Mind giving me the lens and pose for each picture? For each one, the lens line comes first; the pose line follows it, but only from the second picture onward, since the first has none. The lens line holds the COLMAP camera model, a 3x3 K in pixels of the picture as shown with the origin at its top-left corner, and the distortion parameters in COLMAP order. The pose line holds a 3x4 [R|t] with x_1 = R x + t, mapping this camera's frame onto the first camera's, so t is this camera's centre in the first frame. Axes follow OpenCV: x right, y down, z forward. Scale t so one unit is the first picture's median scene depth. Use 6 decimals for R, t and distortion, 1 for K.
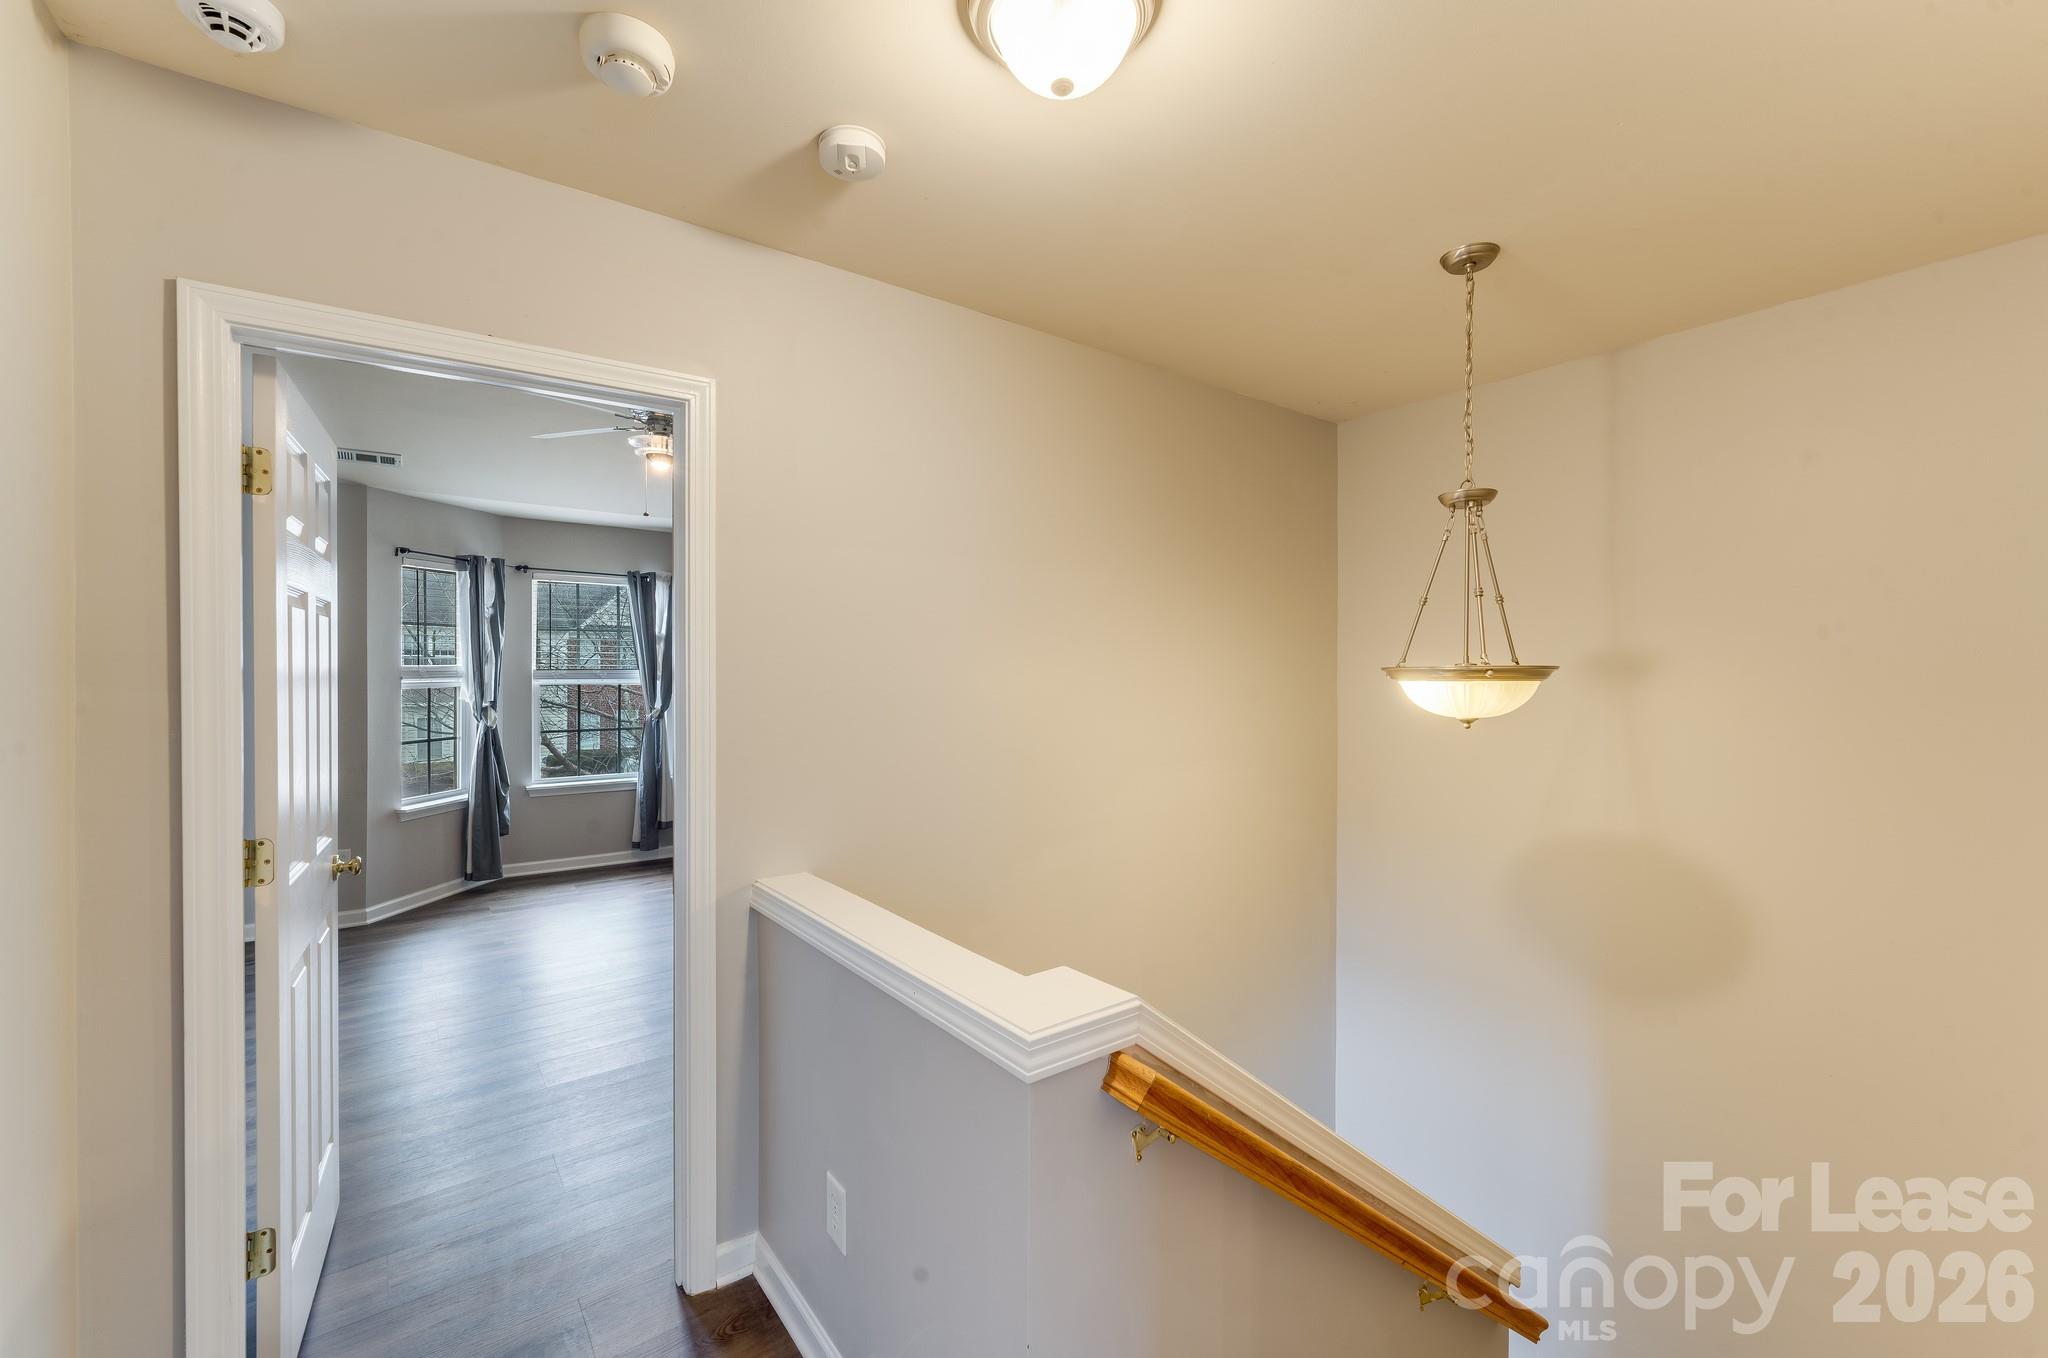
lens RADIAL K [[838.2, 0, 1015.0], [0, 838.2, 649.5], [0, 0, 1]] dist [-0.001179, -0.000660]
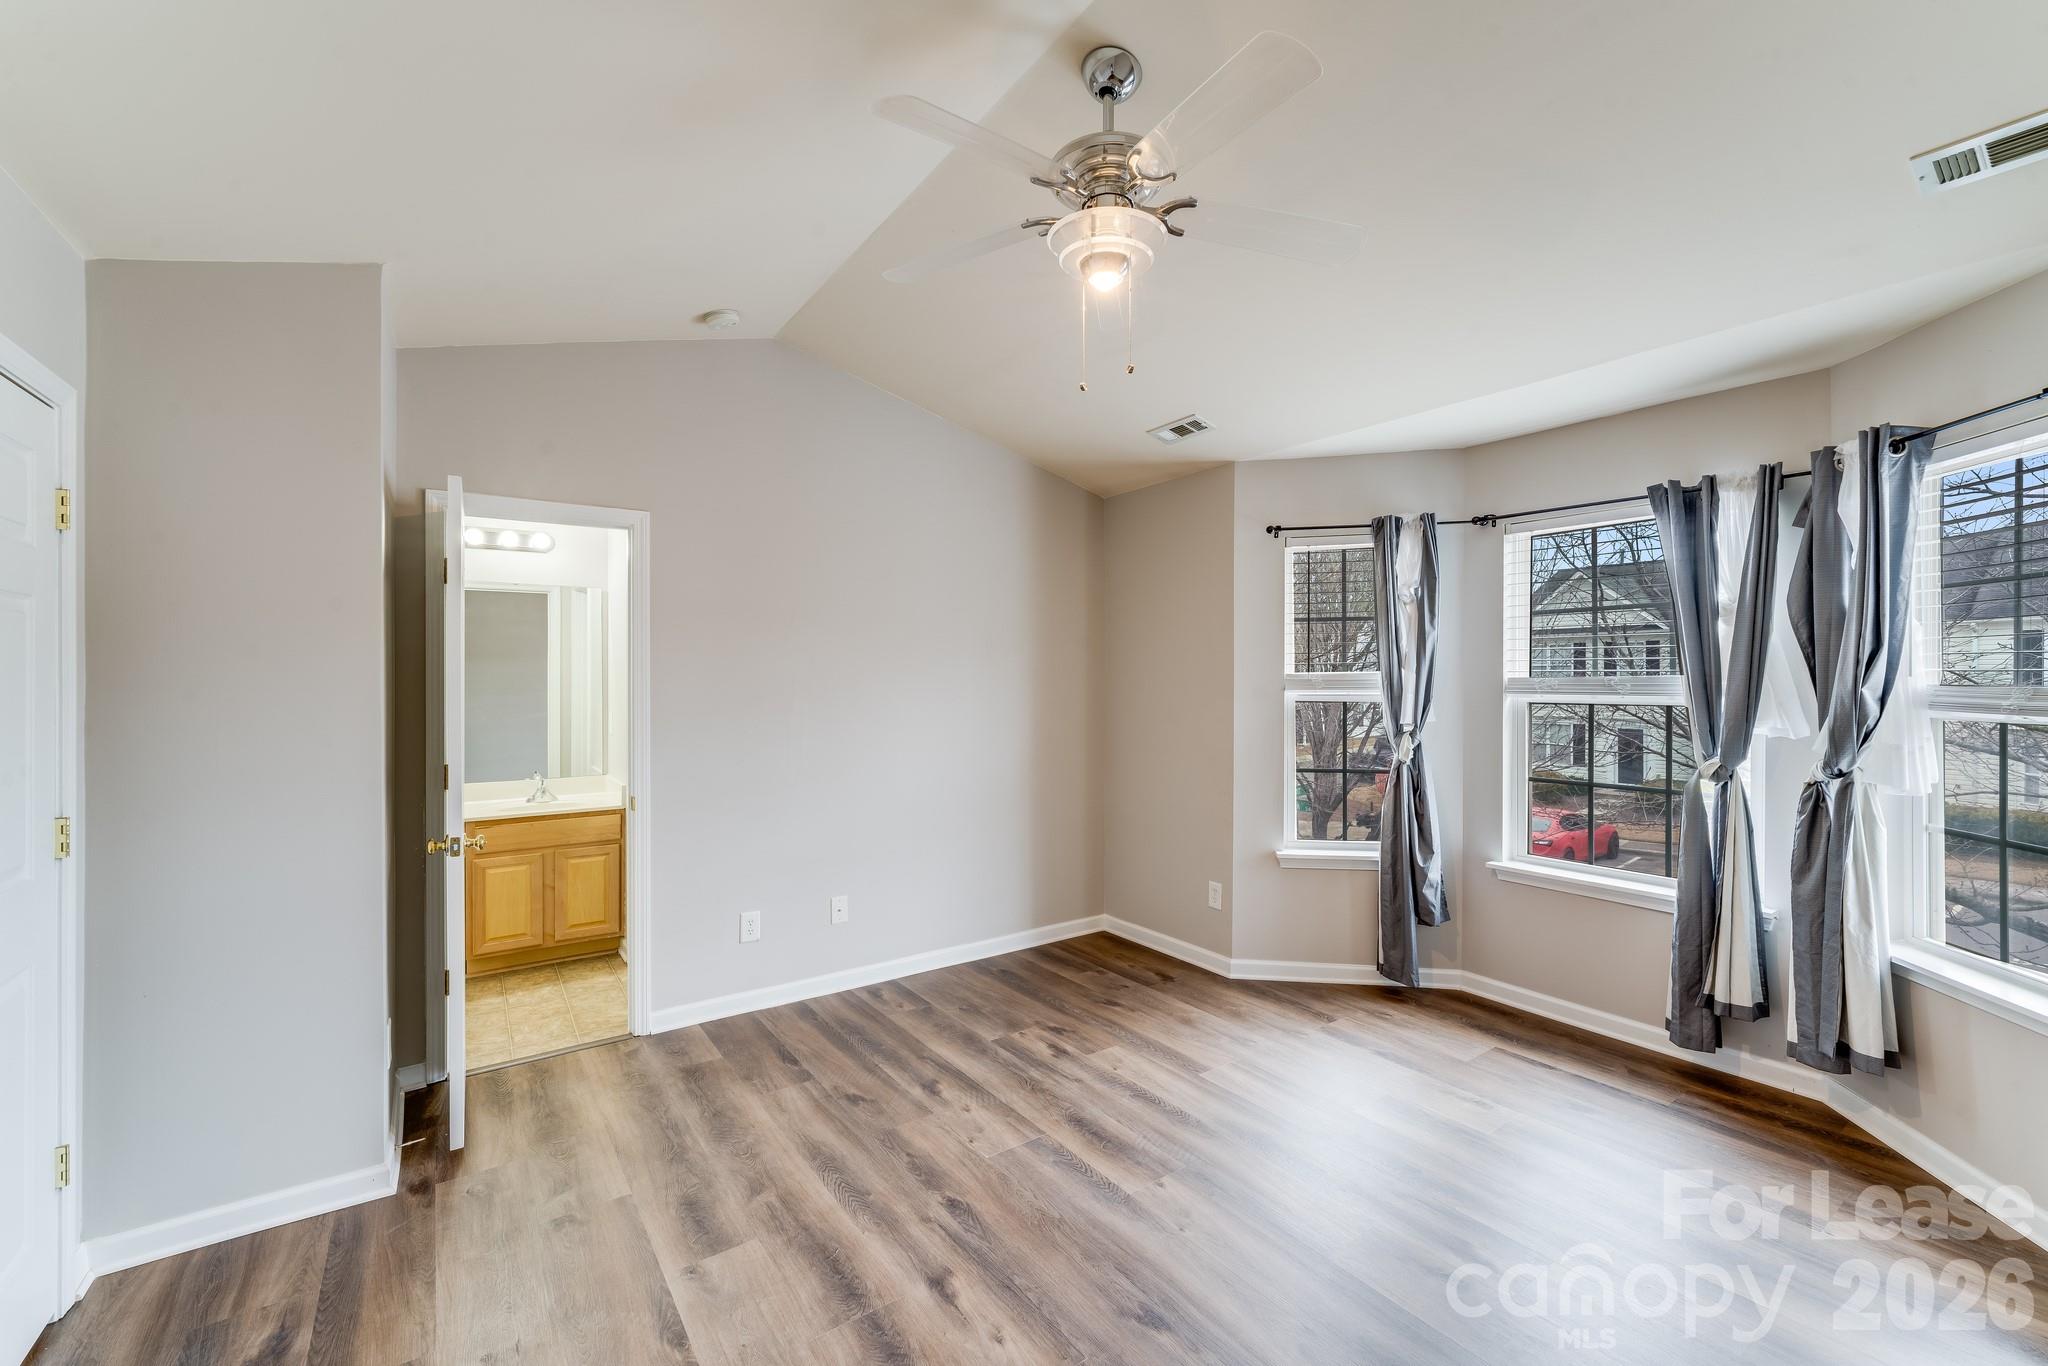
lens RADIAL K [[831.7, 0, 1024.0], [0, 831.7, 683.0], [0, 0, 1]] dist [-0.000385, -0.000142]
pose [[-0.022570, -0.009234, -0.999703, 0.064630], [0.016983, 0.999810, -0.009618, 0.029928], [0.999601, -0.017195, -0.022409, 0.704238]]
